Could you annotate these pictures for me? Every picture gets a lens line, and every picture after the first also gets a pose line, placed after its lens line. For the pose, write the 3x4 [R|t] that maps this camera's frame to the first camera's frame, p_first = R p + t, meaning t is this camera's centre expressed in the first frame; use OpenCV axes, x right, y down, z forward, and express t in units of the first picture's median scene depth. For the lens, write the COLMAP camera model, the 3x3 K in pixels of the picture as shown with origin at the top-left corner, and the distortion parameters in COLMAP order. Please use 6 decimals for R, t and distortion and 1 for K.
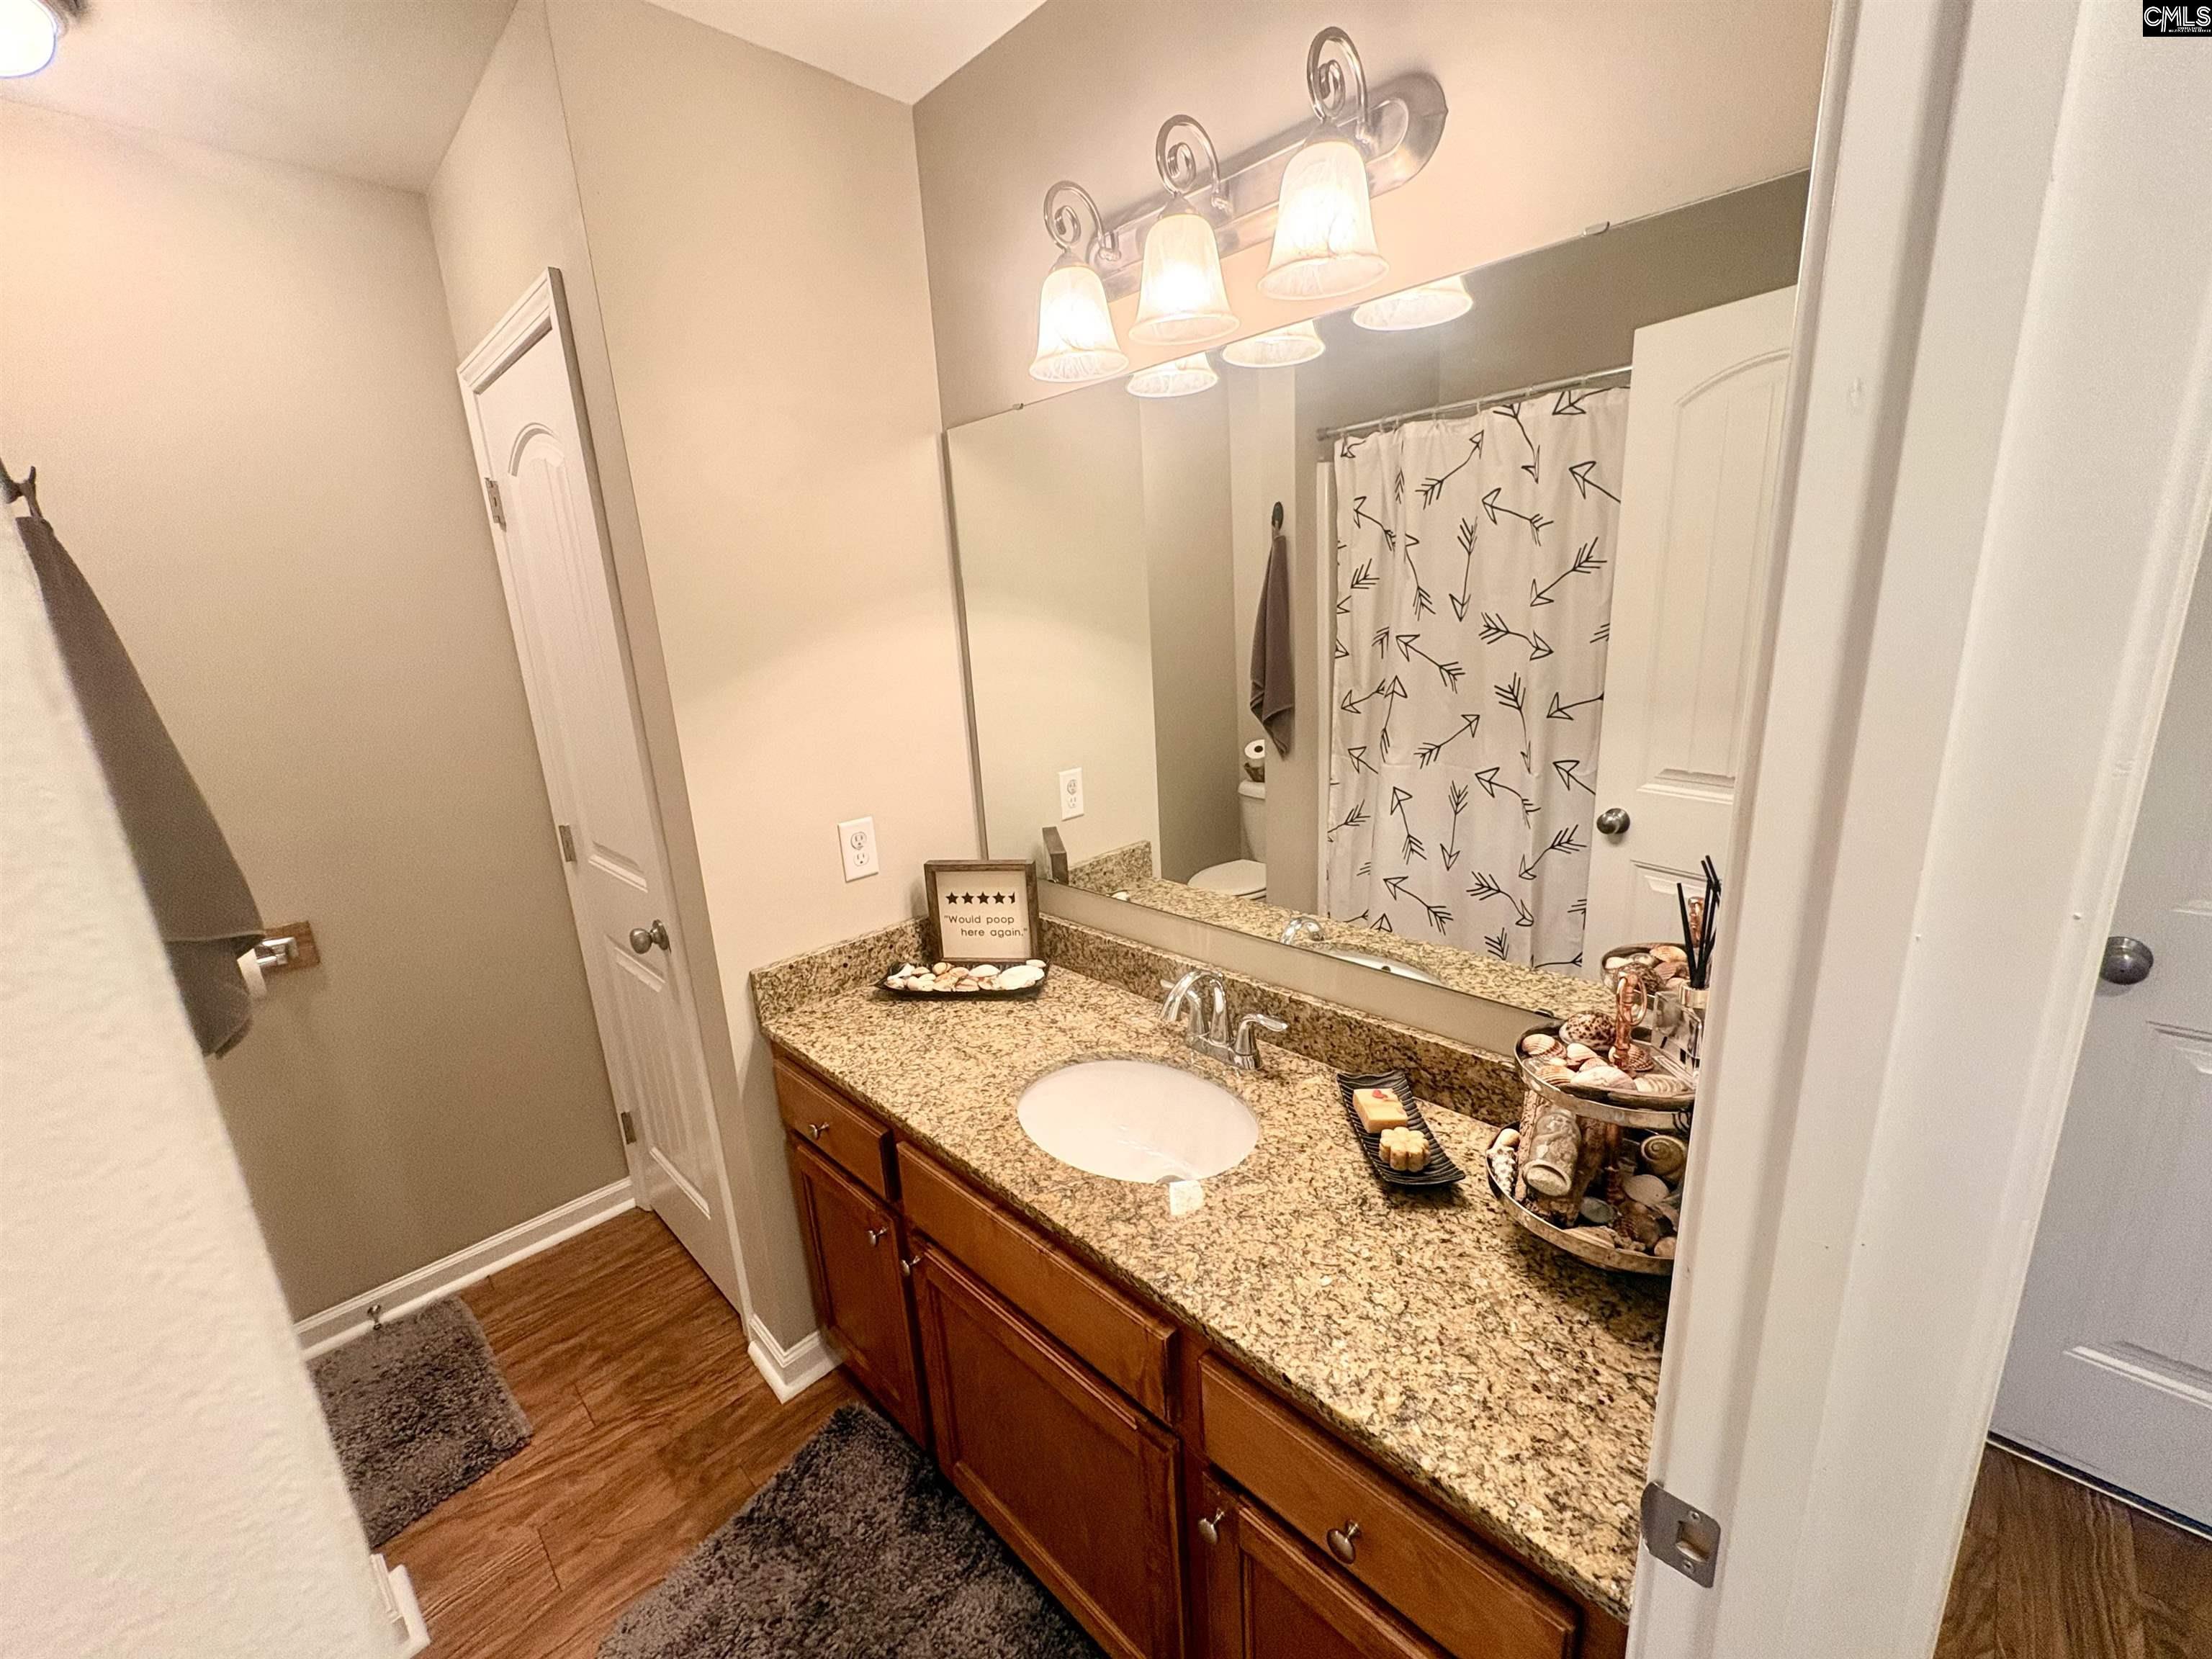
lens RADIAL K [[884.0, 0, 1108.0], [0, 884.0, 829.8], [0, 0, 1]] dist [0.001279, -0.000272]
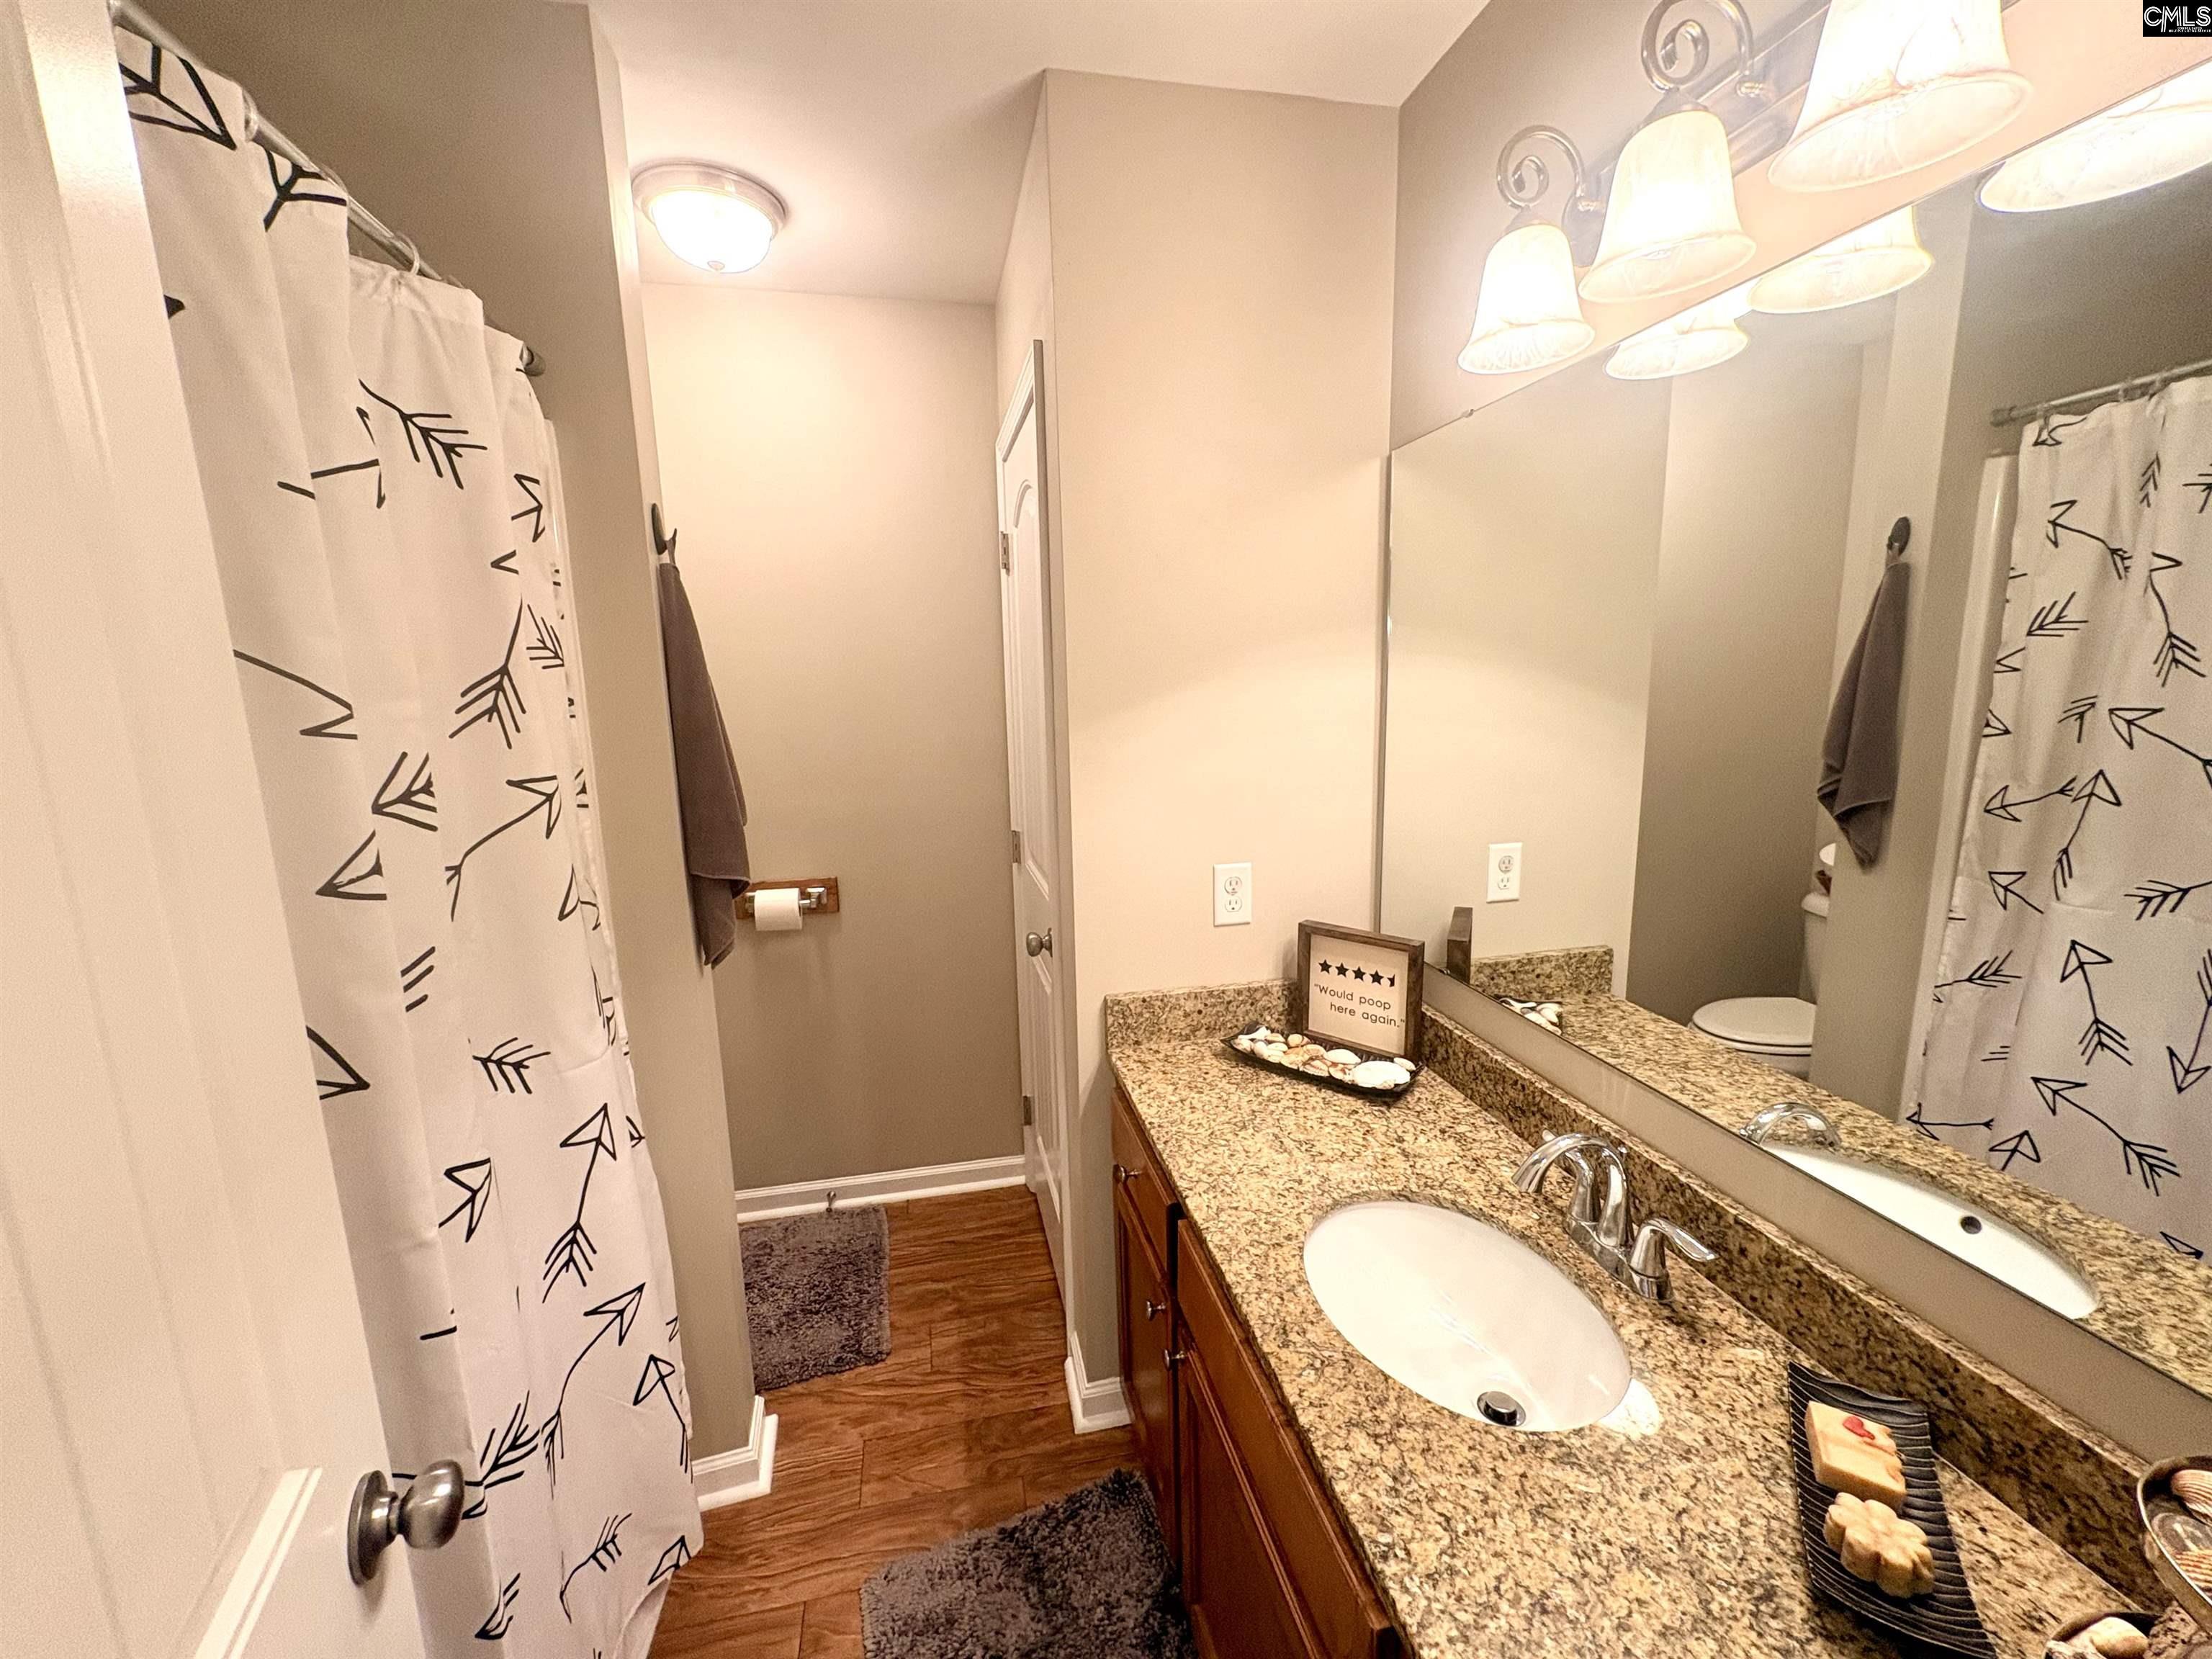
lens RADIAL K [[884.0, 0, 1105.7], [0, 884.0, 829.6], [0, 0, 1]] dist [0.001279, -0.000272]
pose [[0.837231, 0.129164, -0.531376, 0.101897], [-0.158243, 0.987356, -0.009326, -0.016777], [0.523453, 0.091895, 0.847085, 0.118617]]
